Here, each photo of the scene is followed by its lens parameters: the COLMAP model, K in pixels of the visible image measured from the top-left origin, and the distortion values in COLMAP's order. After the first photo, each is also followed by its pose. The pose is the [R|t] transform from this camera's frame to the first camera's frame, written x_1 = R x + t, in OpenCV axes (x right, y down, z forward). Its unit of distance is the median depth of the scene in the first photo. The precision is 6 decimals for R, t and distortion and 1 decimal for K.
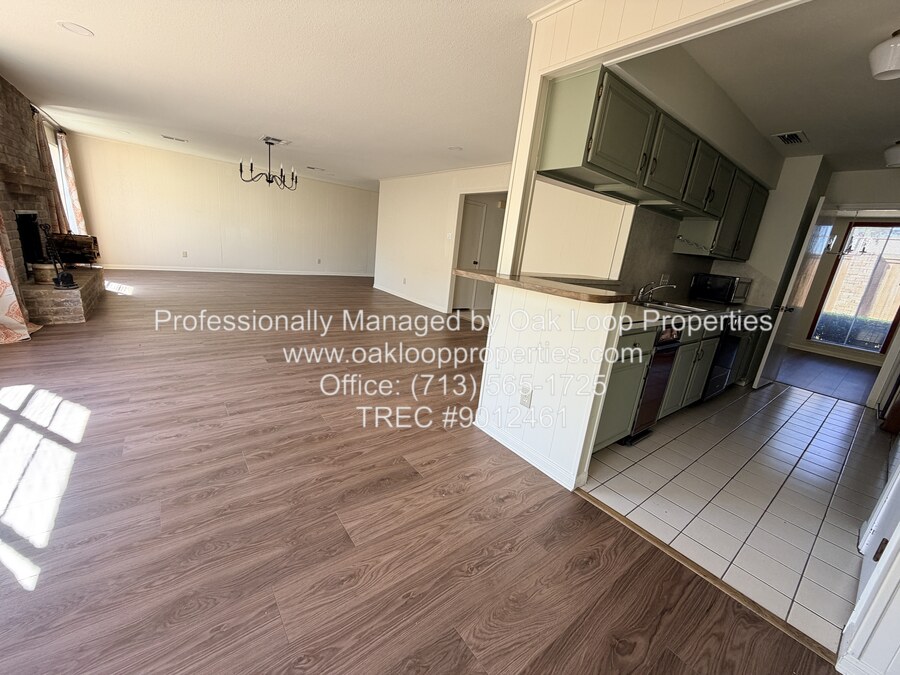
lens RADIAL K [[357.5, 0, 445.8], [0, 357.5, 340.8], [0, 0, 1]] dist [0.000412, 0.000373]
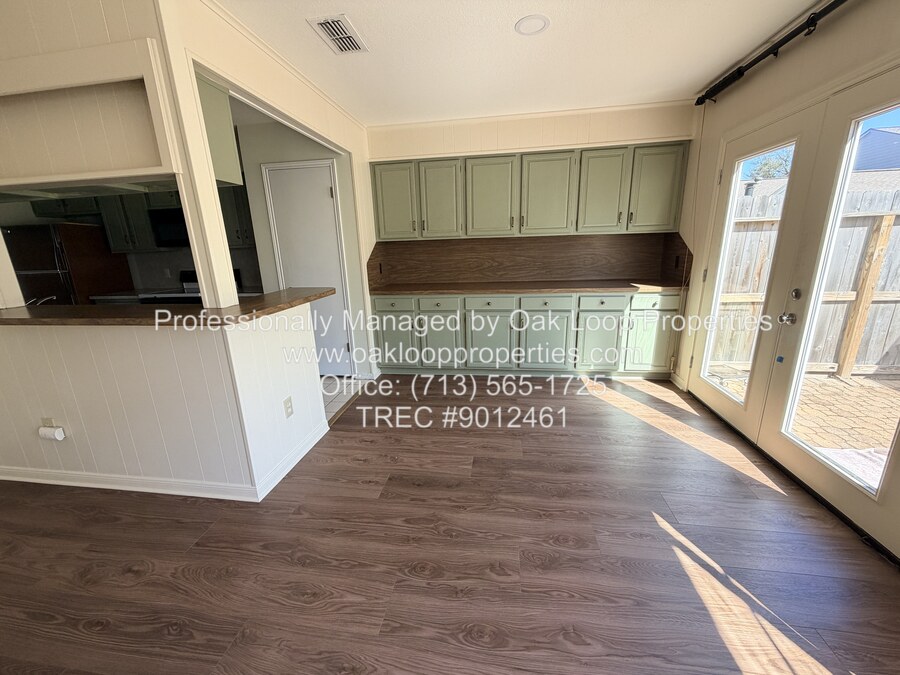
lens RADIAL K [[357.5, 0, 449.1], [0, 357.5, 336.8], [0, 0, 1]] dist [0.000412, 0.000373]
pose [[-0.693615, -0.266633, 0.669182, -0.924620], [0.138849, 0.862066, 0.487405, -0.573650], [-0.706837, 0.430987, -0.560920, 1.460729]]
